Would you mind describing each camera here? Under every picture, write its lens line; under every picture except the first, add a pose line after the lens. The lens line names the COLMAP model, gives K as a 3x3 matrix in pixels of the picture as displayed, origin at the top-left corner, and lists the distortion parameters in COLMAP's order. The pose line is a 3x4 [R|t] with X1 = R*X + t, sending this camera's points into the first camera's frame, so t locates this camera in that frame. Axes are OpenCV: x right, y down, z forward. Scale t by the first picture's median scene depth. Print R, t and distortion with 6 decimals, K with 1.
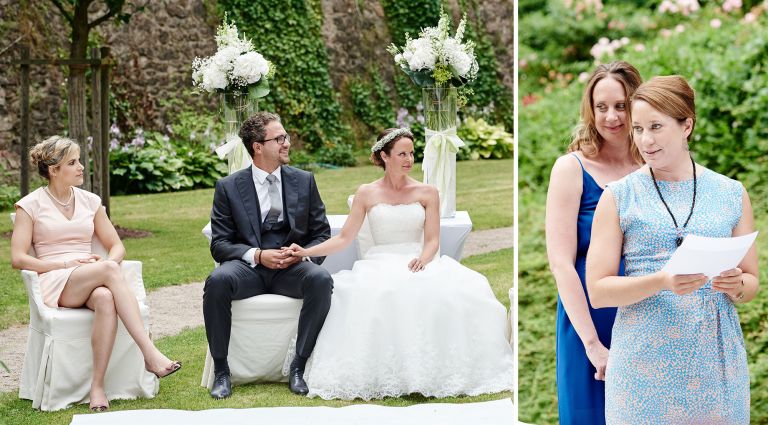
lens RADIAL K [[3597.5, 0, 384.8], [0, 3597.5, 214.6], [0, 0, 1]] dist [0.559637, 0.000000]
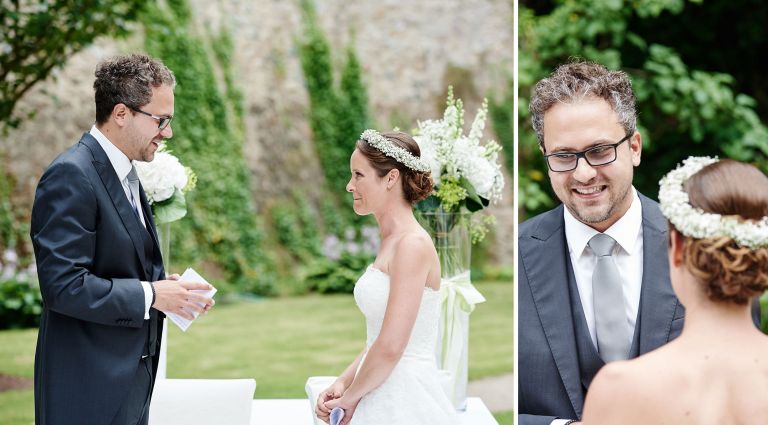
lens RADIAL K [[2799.7, 0, 271.2], [0, 2799.7, 204.6], [0, 0, 1]] dist [0.671115, 0.000000]
pose [[0.999862, 0.016542, -0.001778, -0.015509], [-0.016598, 0.999112, -0.038739, -0.016106], [0.001136, 0.038763, 0.999248, 0.483291]]
